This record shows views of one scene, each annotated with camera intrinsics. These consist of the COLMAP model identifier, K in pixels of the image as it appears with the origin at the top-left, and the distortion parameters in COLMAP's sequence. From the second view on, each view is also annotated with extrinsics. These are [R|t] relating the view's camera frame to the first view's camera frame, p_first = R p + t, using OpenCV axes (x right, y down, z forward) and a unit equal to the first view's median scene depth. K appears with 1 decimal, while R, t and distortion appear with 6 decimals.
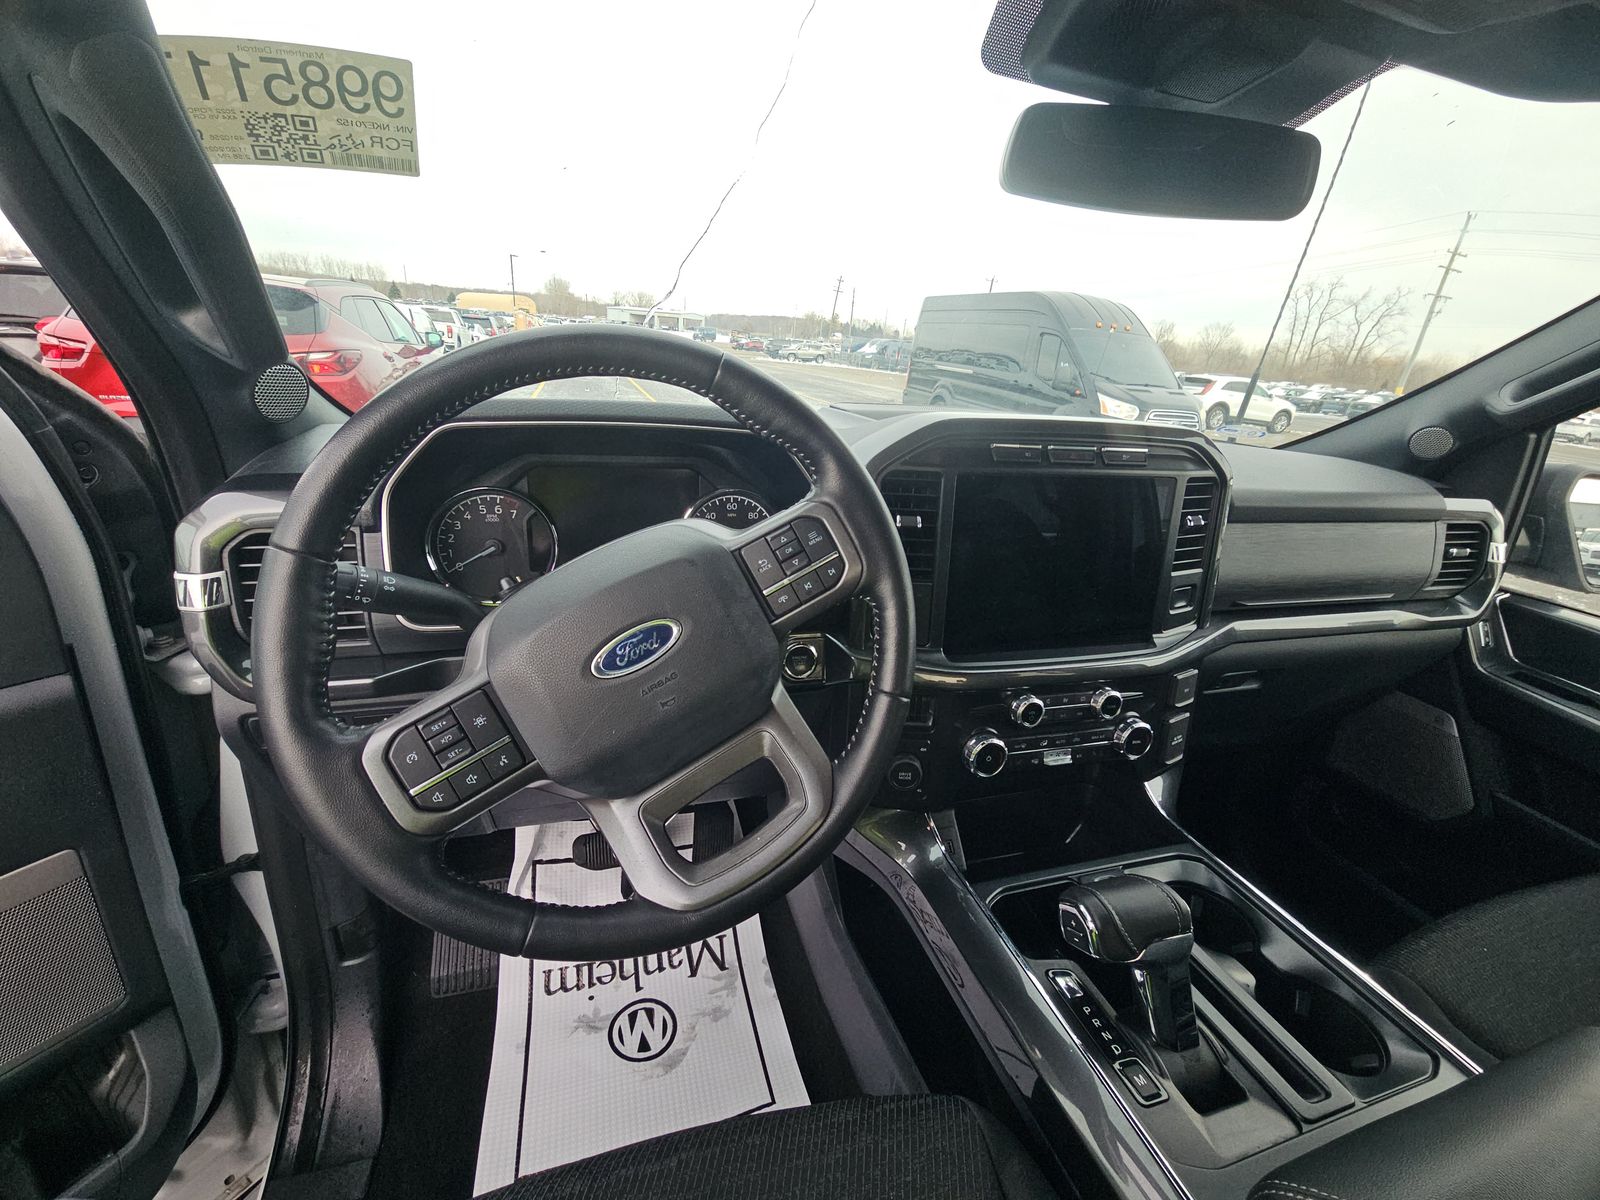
lens RADIAL K [[637.4, 0, 799.9], [0, 637.4, 605.8], [0, 0, 1]] dist [0.001812, -0.006566]
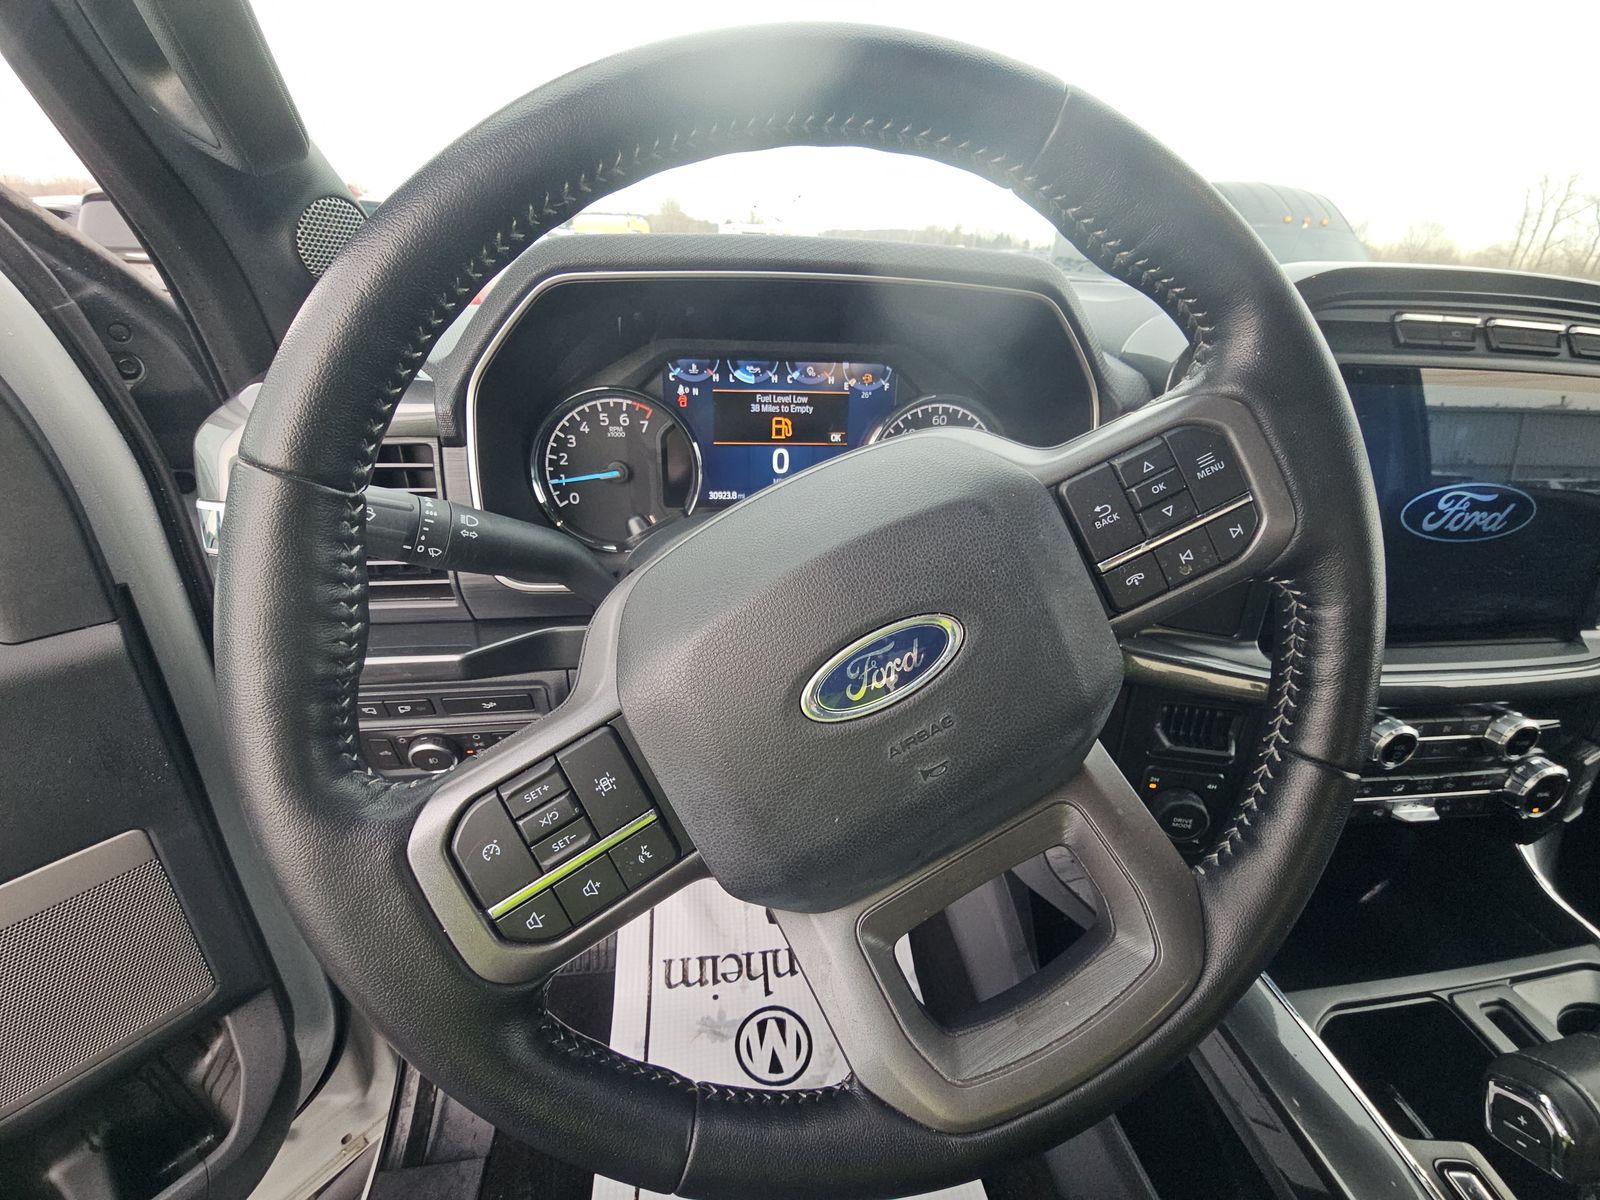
lens RADIAL K [[637.4, 0, 800.6], [0, 637.4, 599.7], [0, 0, 1]] dist [0.001812, -0.006566]
pose [[0.987566, 0.048883, -0.149410, -0.171152], [-0.034458, 0.994624, 0.097653, -0.027745], [0.153380, -0.091290, 0.983941, 0.325849]]
